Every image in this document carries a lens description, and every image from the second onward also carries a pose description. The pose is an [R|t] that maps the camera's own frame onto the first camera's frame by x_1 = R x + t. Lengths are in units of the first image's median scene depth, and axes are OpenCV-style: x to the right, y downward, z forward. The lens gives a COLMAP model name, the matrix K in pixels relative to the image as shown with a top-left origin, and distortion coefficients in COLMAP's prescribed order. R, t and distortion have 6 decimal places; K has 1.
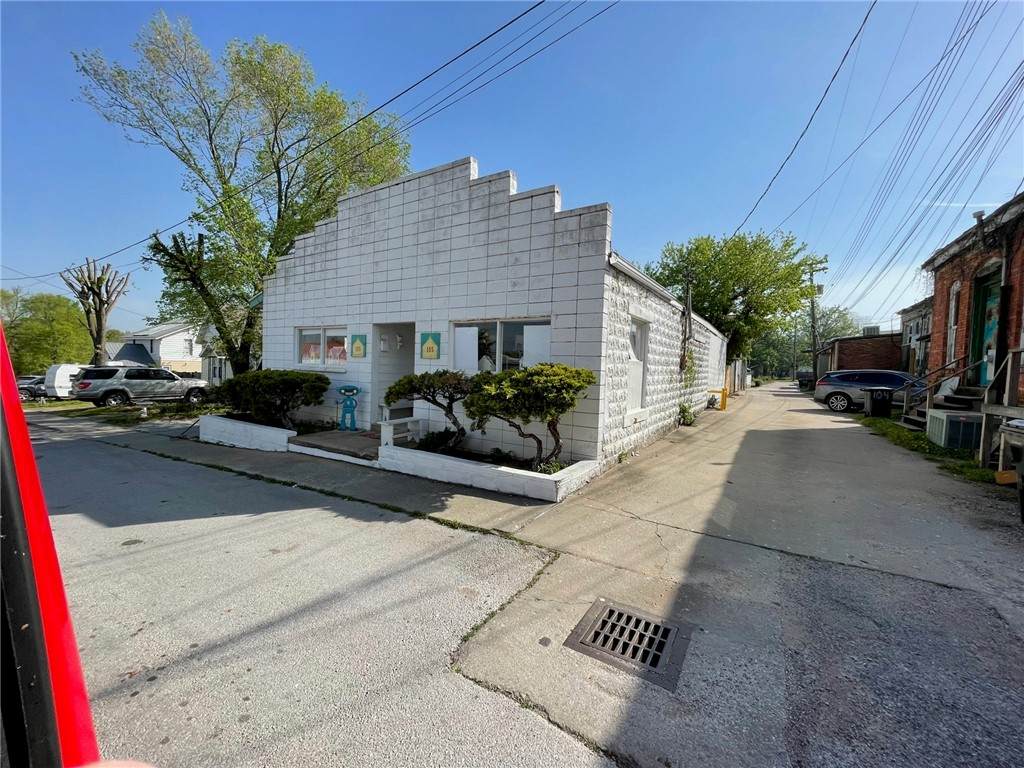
lens RADIAL K [[416.4, 0, 511.2], [0, 416.4, 384.3], [0, 0, 1]] dist [-0.003627, -0.000650]
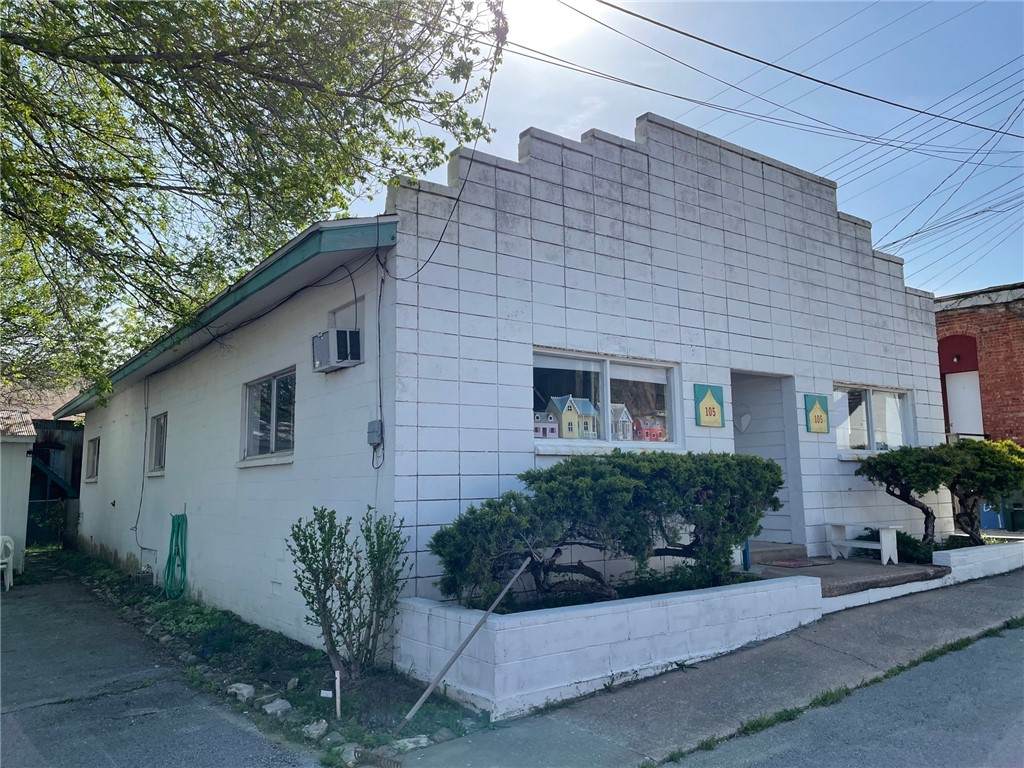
lens RADIAL K [[768.2, 0, 508.4], [0, 768.2, 380.2], [0, 0, 1]] dist [0.036119, -0.027120]
pose [[0.371254, 0.086157, 0.924526, -1.705419], [0.062564, 0.991102, -0.117484, -0.032413], [-0.926421, 0.101459, 0.362560, 1.095496]]
